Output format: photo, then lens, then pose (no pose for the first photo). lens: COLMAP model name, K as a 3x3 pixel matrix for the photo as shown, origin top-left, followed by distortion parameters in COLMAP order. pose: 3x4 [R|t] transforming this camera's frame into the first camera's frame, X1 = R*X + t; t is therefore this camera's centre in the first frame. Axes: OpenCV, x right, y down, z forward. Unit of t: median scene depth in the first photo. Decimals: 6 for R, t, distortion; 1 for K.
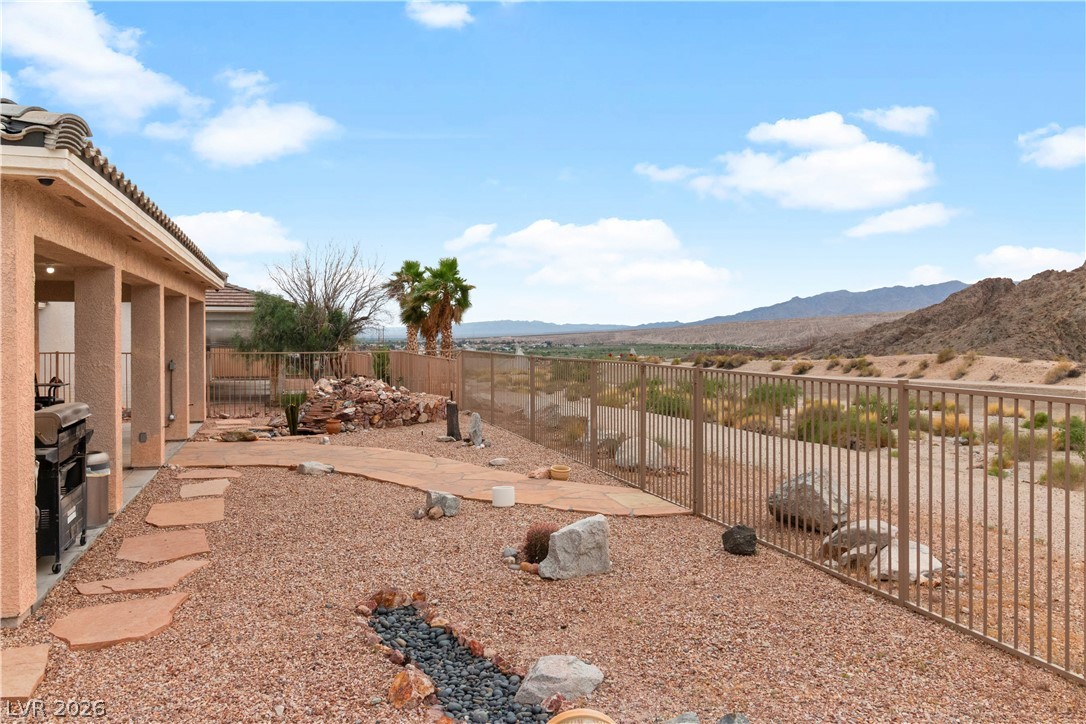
lens RADIAL K [[859.4, 0, 547.9], [0, 859.4, 342.8], [0, 0, 1]] dist [0.005774, 0.004881]
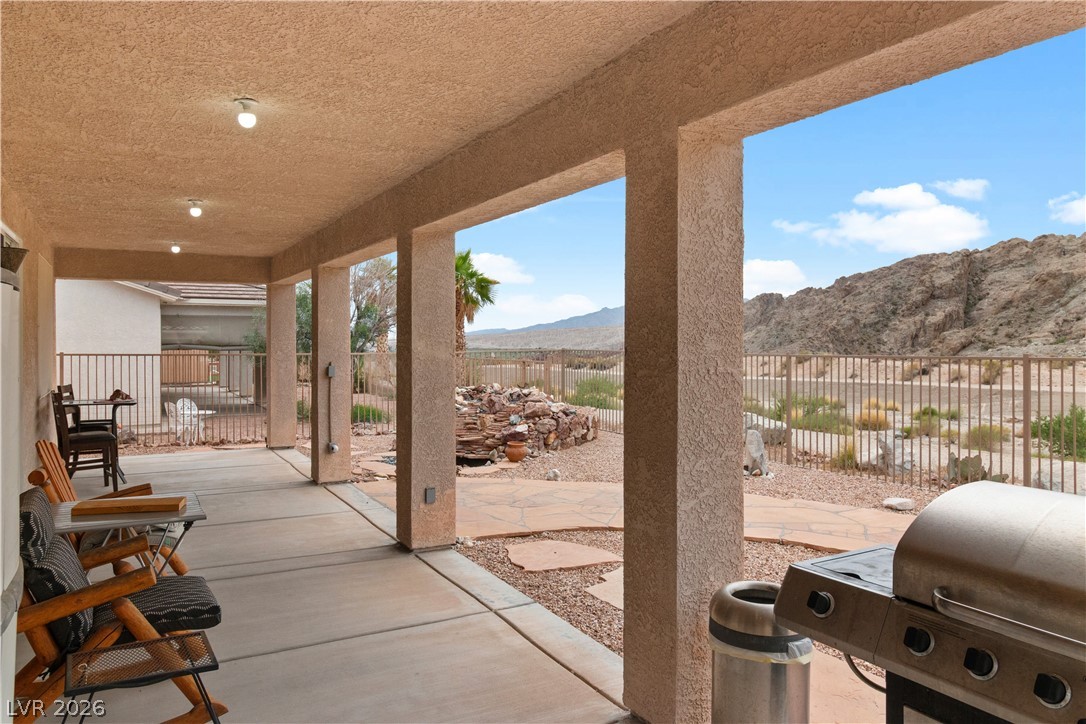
lens RADIAL K [[764.1, 0, 550.3], [0, 764.1, 342.5], [0, 0, 1]] dist [-0.001207, 0.002821]
pose [[0.976761, -0.000878, 0.214328, -0.351232], [0.002300, 0.999977, -0.006385, 0.007492], [-0.214317, 0.006730, 0.976741, 0.337673]]
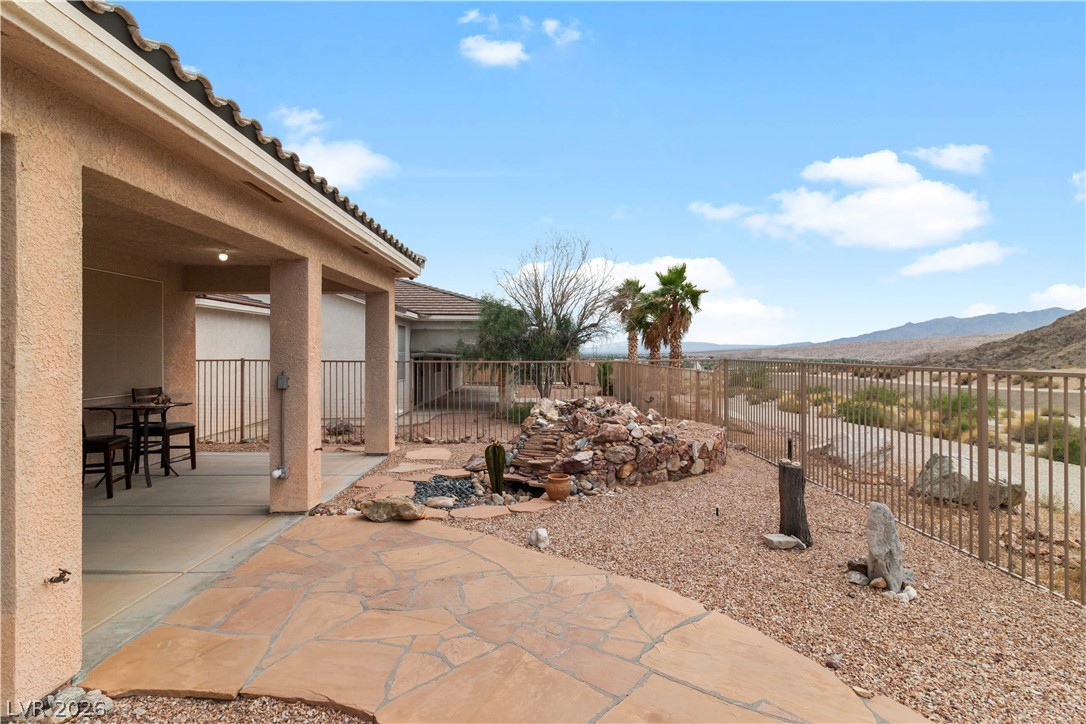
lens RADIAL K [[582.5, 0, 550.4], [0, 582.5, 352.3], [0, 0, 1]] dist [0.000674, 0.000091]
pose [[0.964756, 0.001070, -0.263144, -0.145240], [-0.003234, 0.999964, -0.007792, 0.008423], [0.263126, 0.008368, 0.964725, 0.595559]]
